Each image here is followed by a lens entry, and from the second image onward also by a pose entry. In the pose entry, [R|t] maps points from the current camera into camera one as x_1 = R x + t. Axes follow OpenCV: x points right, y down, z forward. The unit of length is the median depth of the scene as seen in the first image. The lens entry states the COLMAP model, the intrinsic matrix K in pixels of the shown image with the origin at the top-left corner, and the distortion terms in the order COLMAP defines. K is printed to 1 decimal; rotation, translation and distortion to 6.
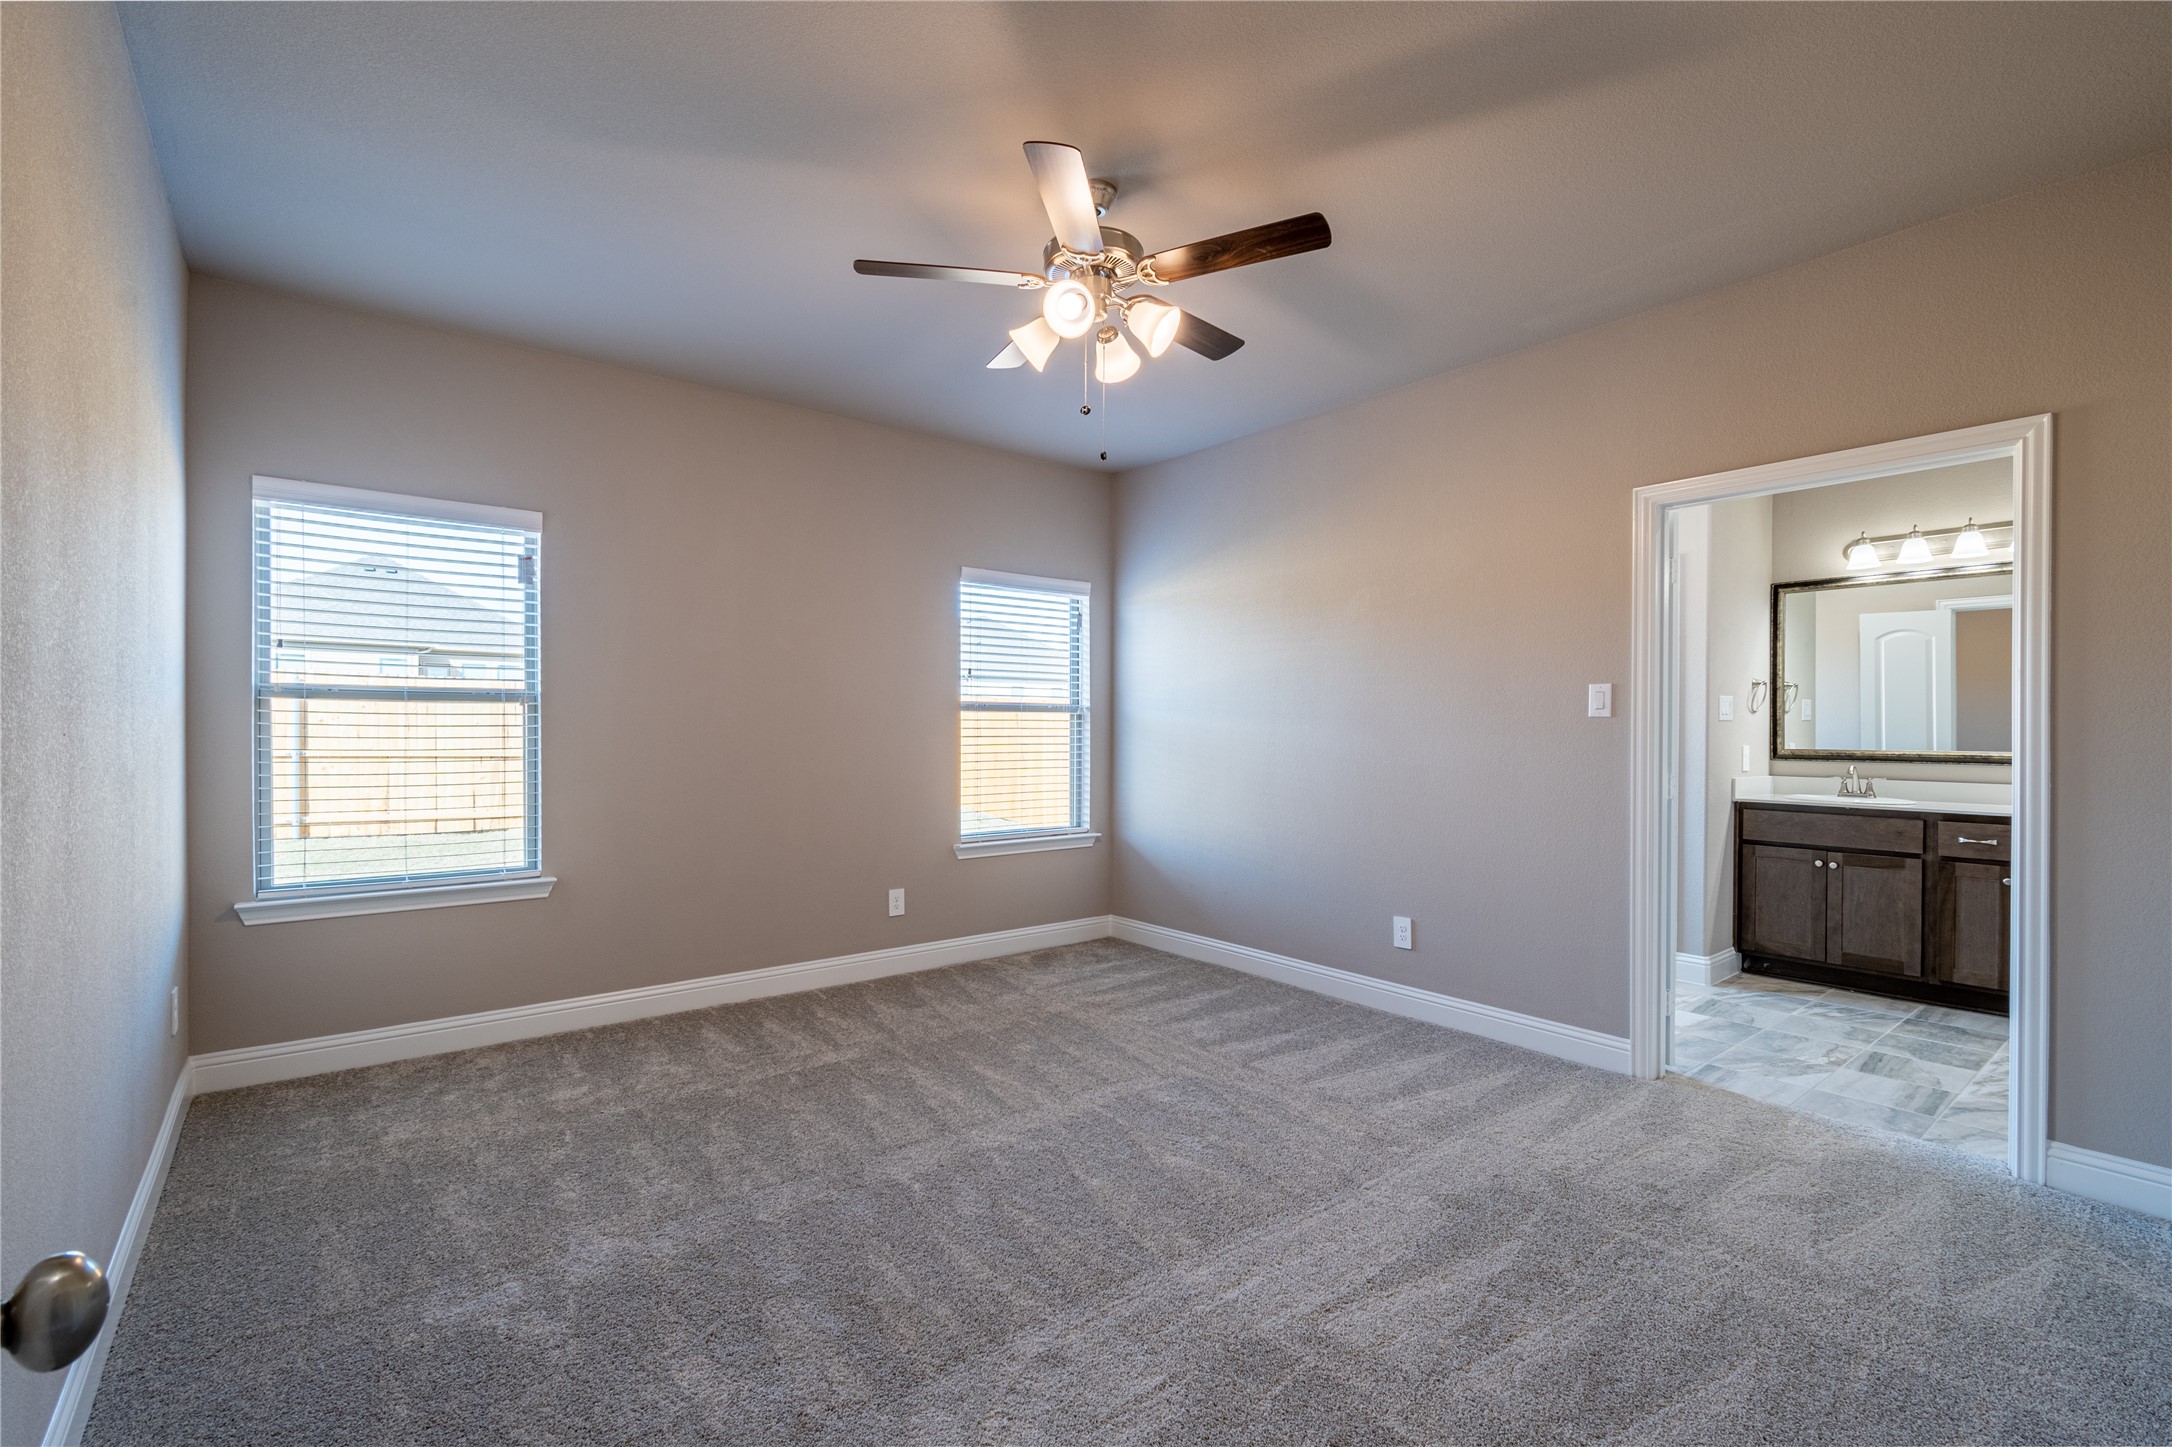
lens RADIAL K [[960.3, 0, 1079.6], [0, 960.3, 730.3], [0, 0, 1]] dist [0.017244, -0.011092]
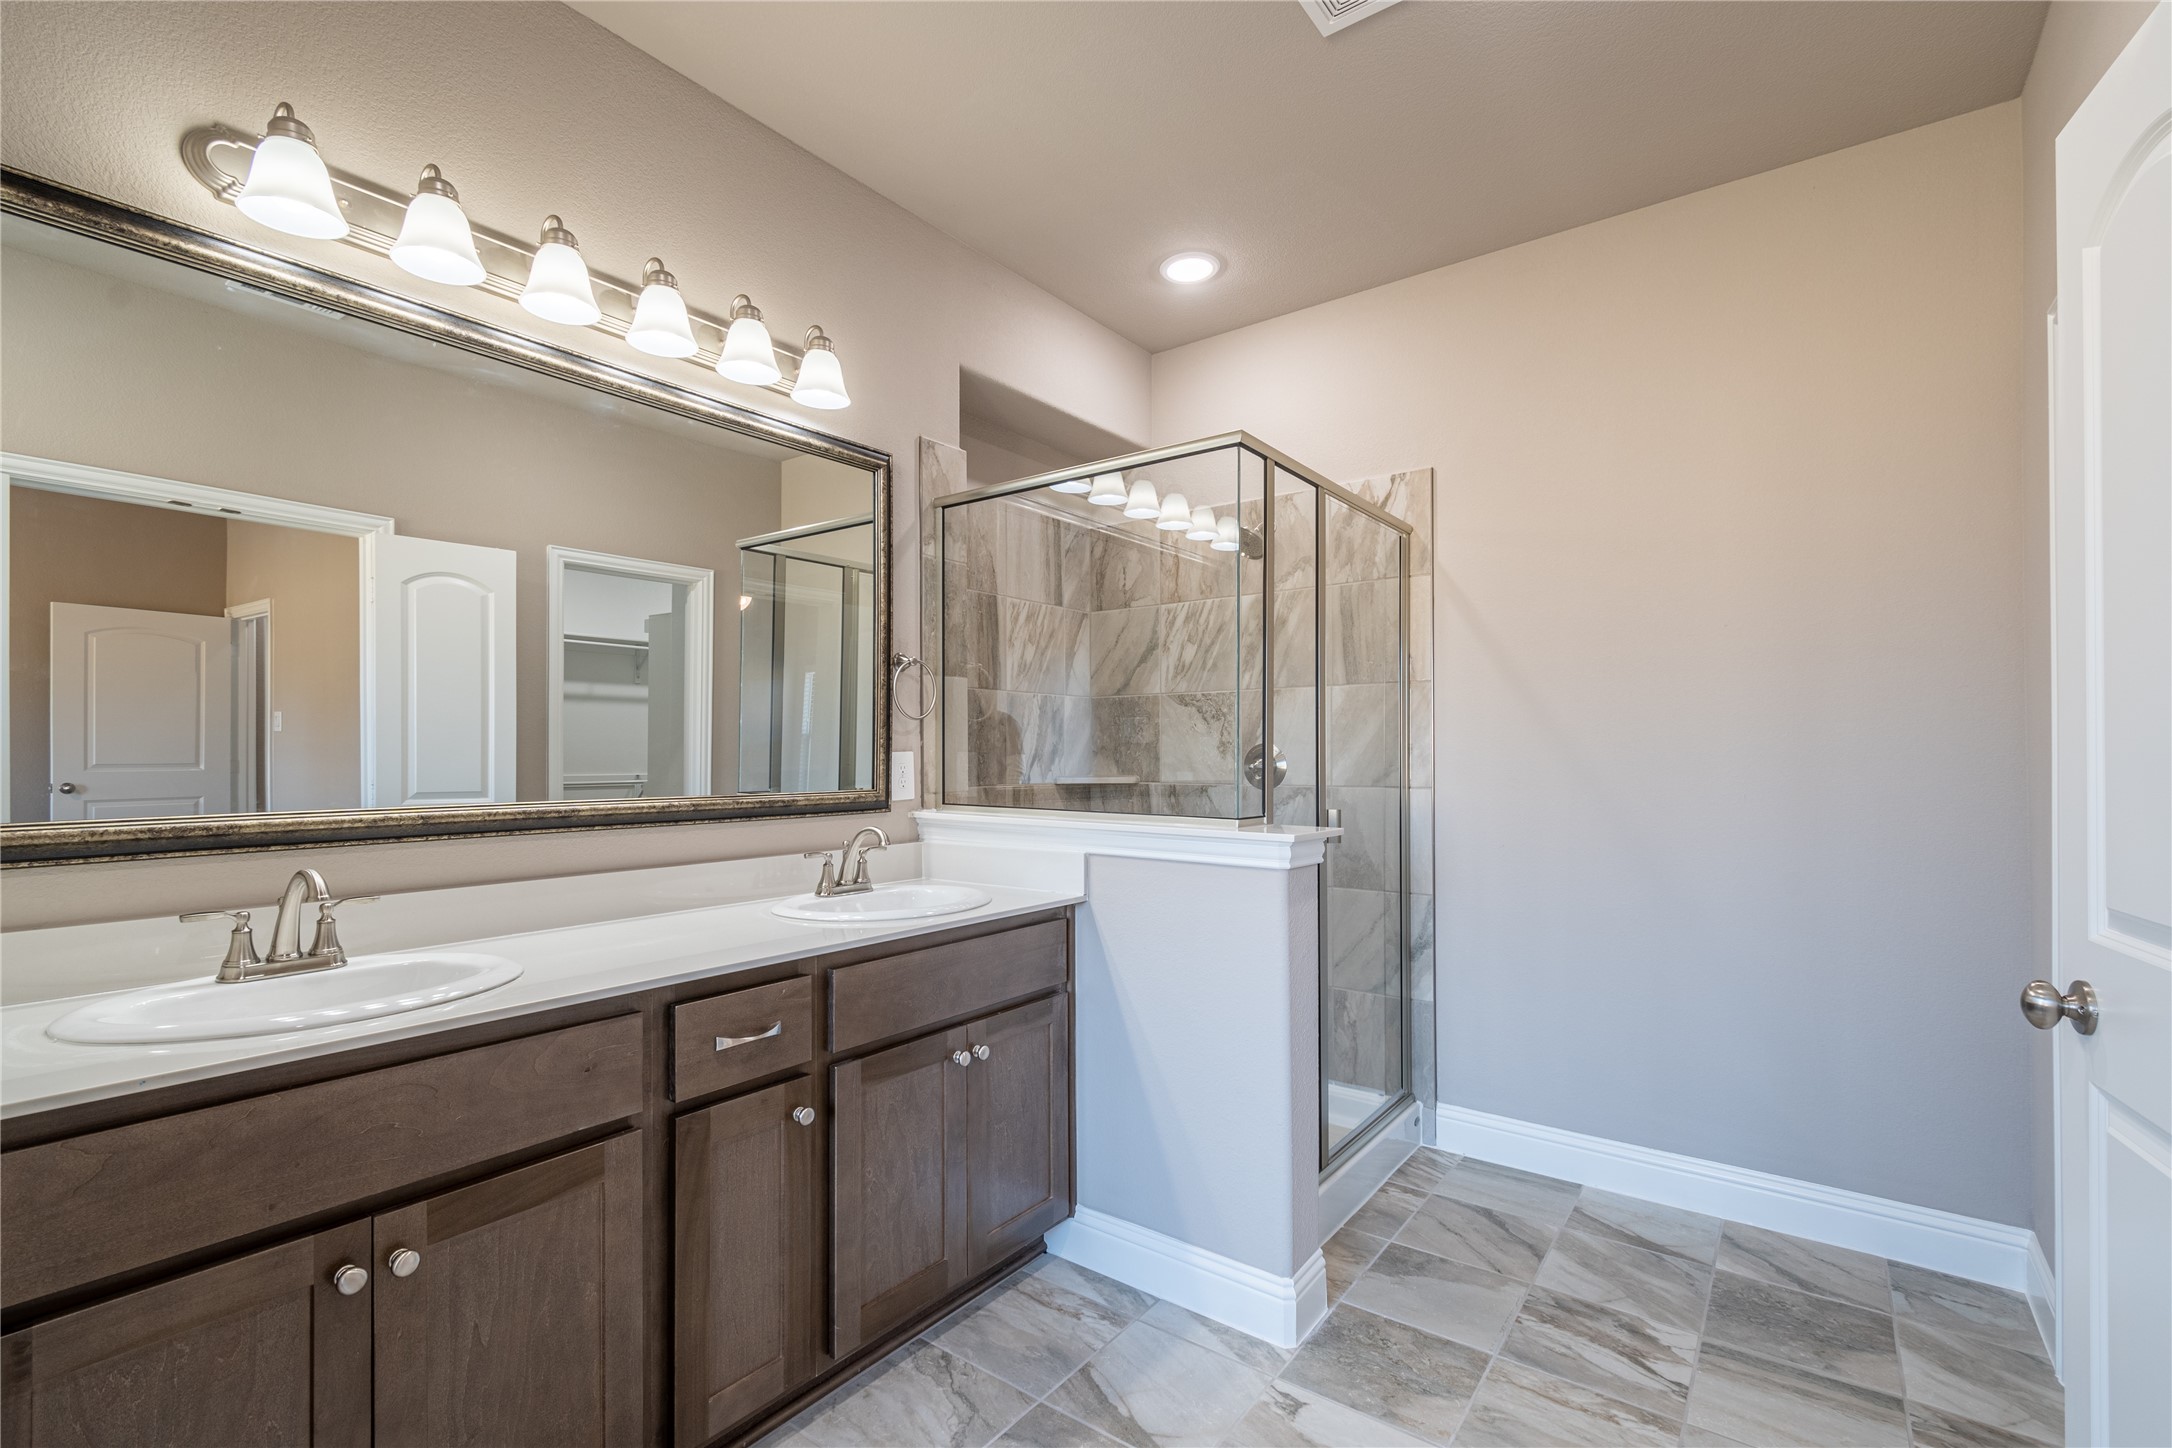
lens RADIAL K [[973.2, 0, 1085.0], [0, 973.2, 735.1], [0, 0, 1]] dist [0.013868, -0.005712]
pose [[-0.264564, 0.009025, 0.964326, 0.416468], [0.000539, 0.999957, -0.009210, -0.001970], [-0.964368, -0.001916, -0.264557, 0.789964]]
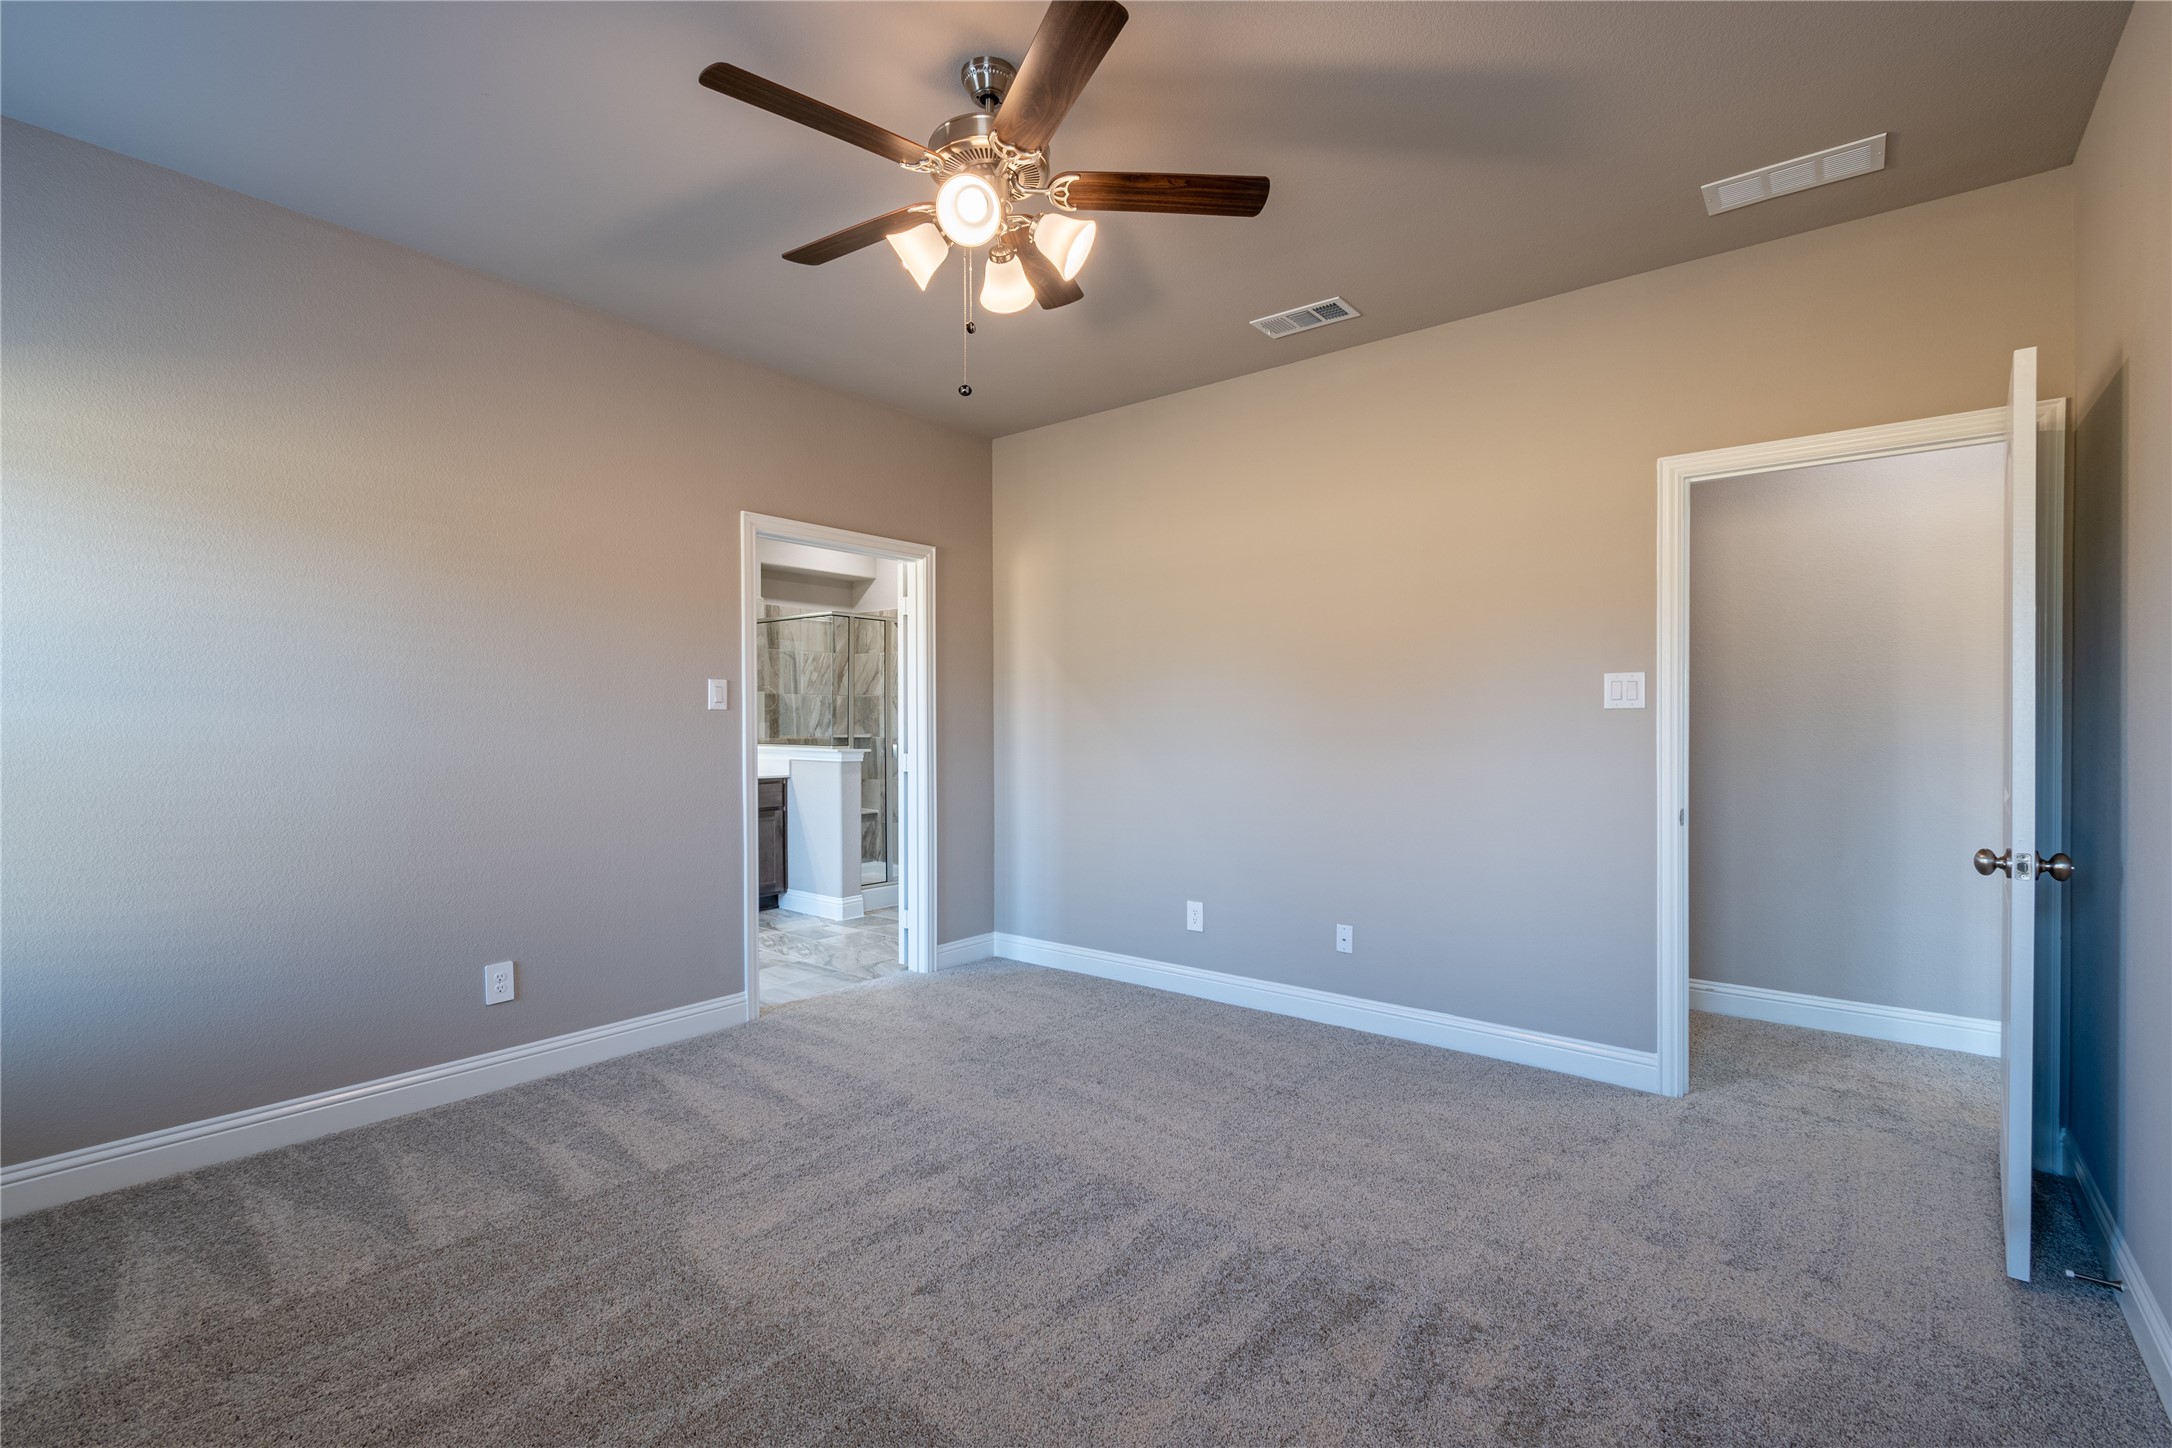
lens RADIAL K [[973.2, 0, 1085.0], [0, 973.2, 735.1], [0, 0, 1]] dist [0.013868, -0.005712]
pose [[-0.218375, -0.017048, 0.975716, -0.431391], [0.001387, 0.999841, 0.017780, -0.002963], [-0.975864, 0.005236, -0.218317, 0.572589]]
